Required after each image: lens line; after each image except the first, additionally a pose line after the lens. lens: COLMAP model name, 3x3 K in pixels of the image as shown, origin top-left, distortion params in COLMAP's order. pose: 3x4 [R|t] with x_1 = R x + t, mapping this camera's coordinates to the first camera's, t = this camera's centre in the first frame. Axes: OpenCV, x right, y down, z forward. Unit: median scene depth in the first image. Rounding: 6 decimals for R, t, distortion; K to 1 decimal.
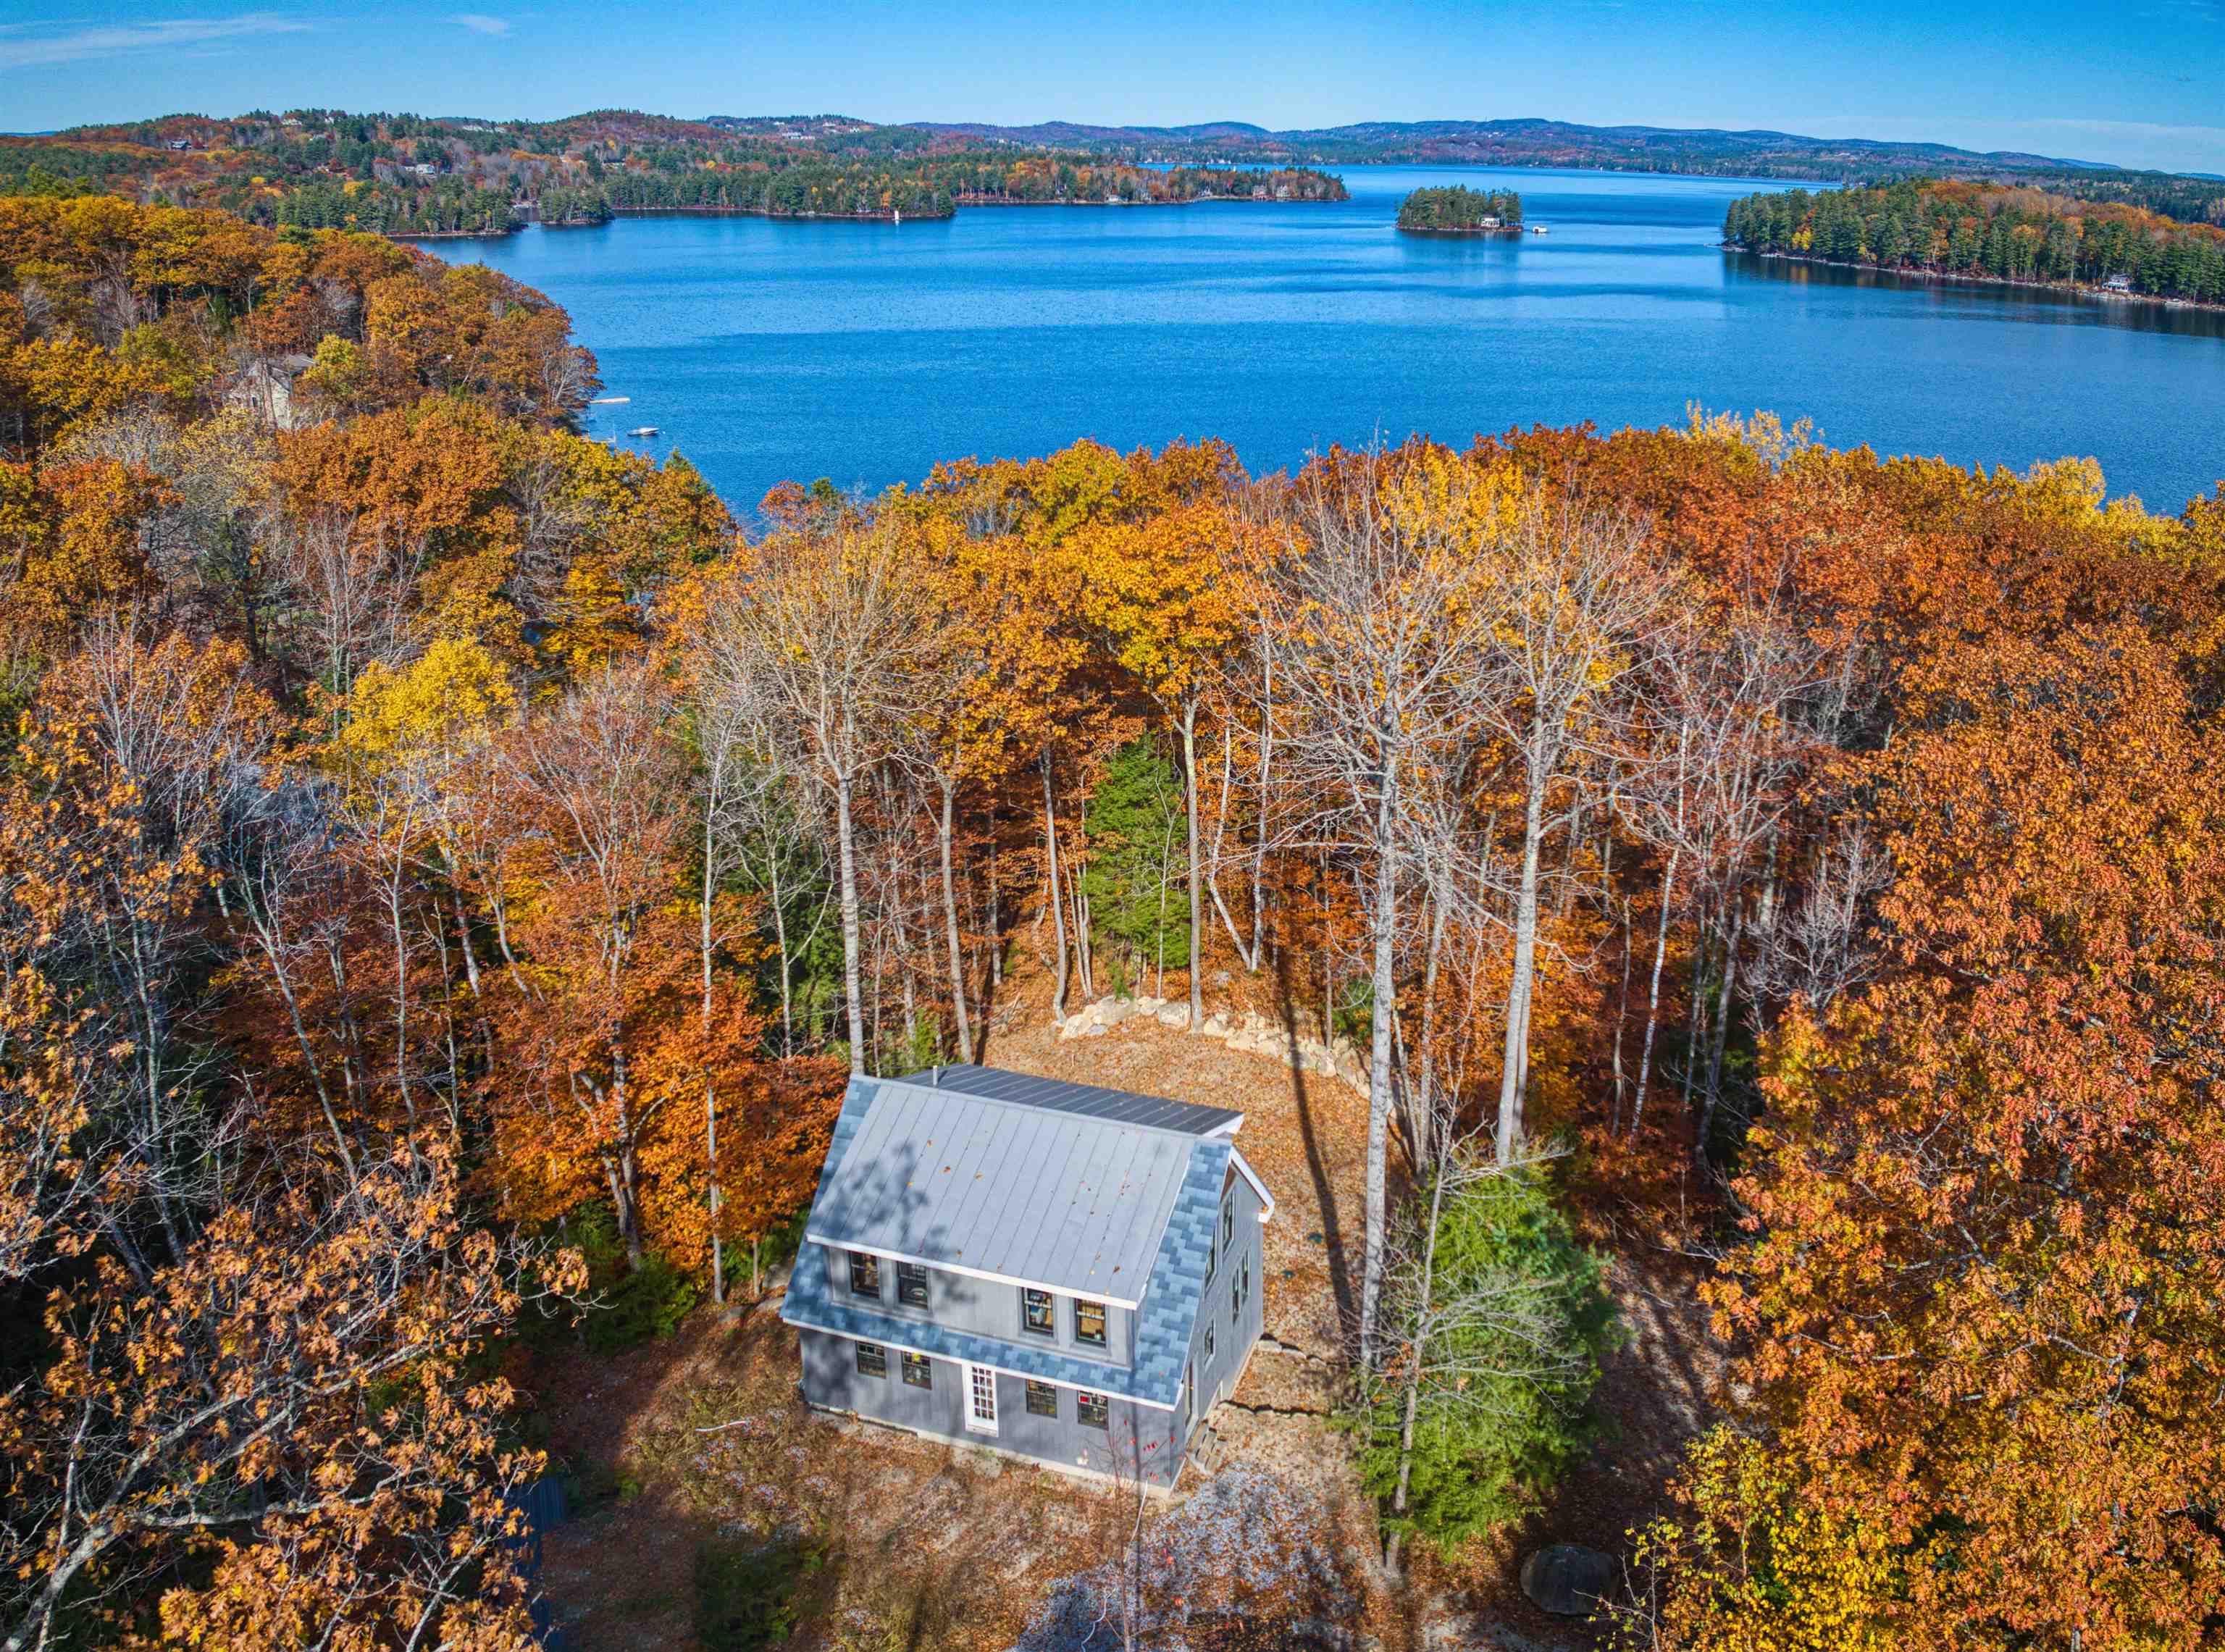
lens RADIAL K [[1560.6, 0, 1147.8], [0, 1560.6, 824.7], [0, 0, 1]] dist [-0.086158, 0.004667]
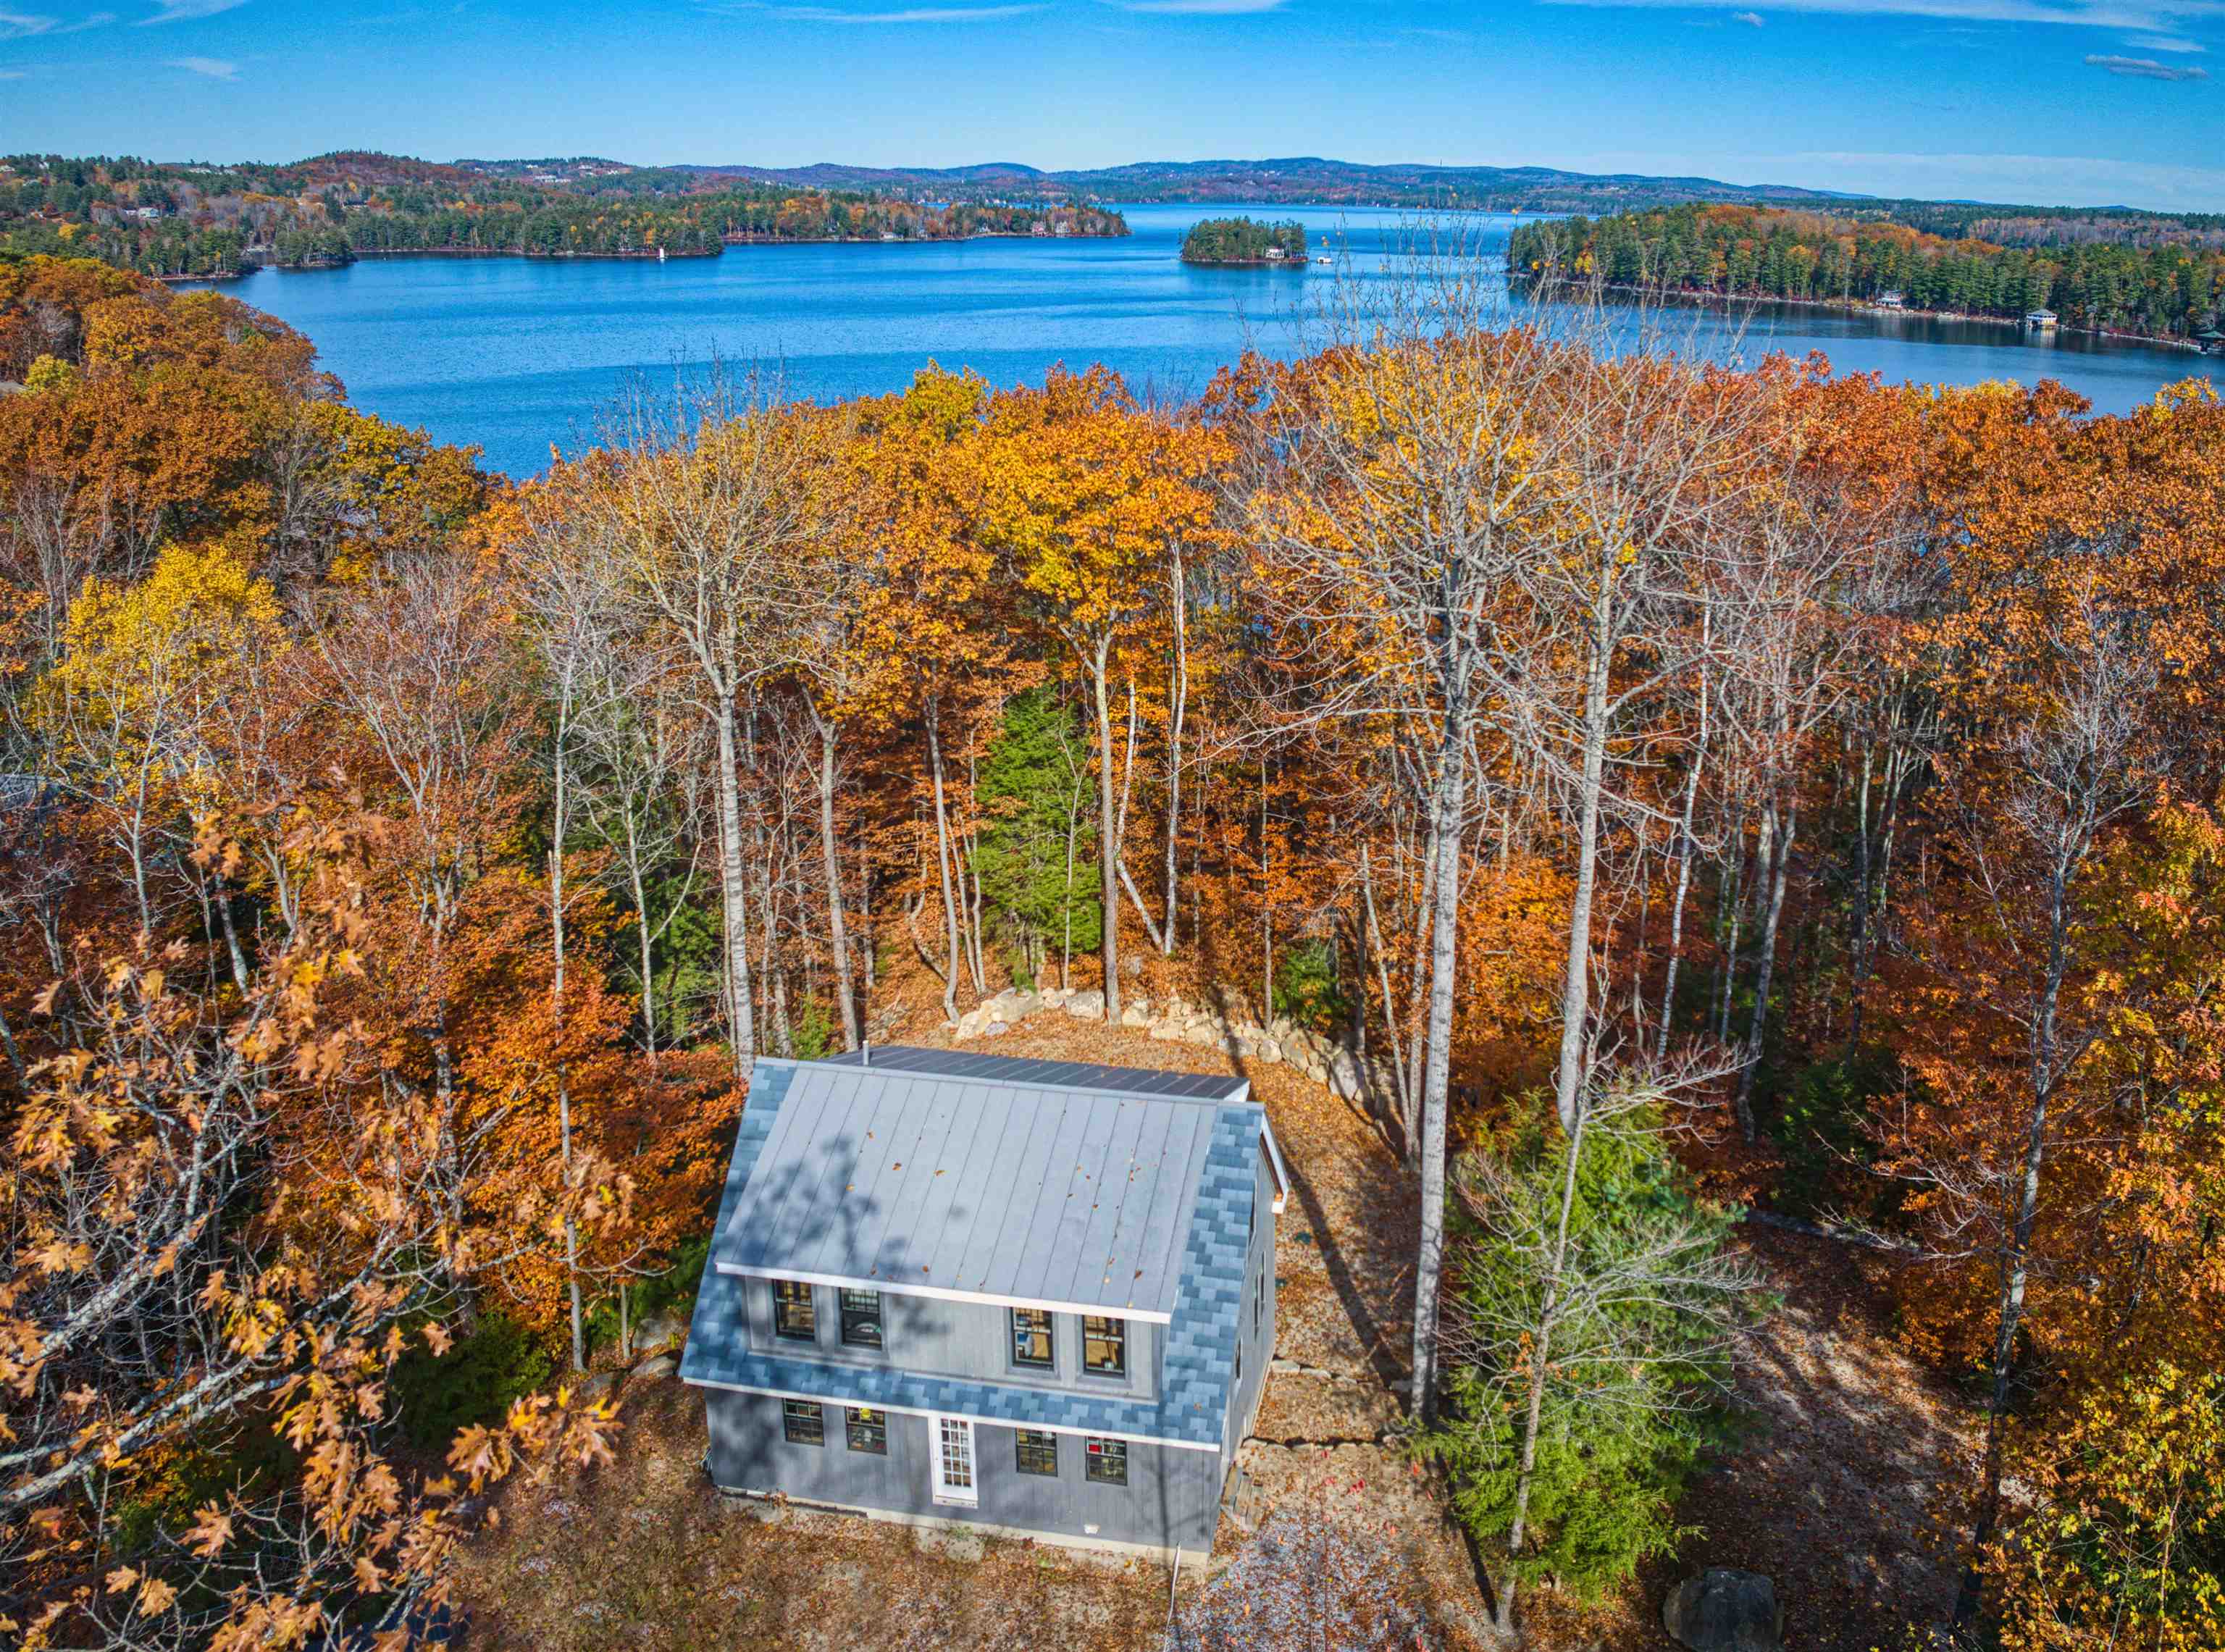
lens RADIAL K [[1560.6, 0, 1147.8], [0, 1560.6, 824.7], [0, 0, 1]] dist [-0.086158, 0.004667]
pose [[0.989236, -0.034233, 0.142265, -0.071577], [0.039468, 0.998637, -0.034142, 0.054250], [-0.140903, 0.039389, 0.989240, 0.136180]]
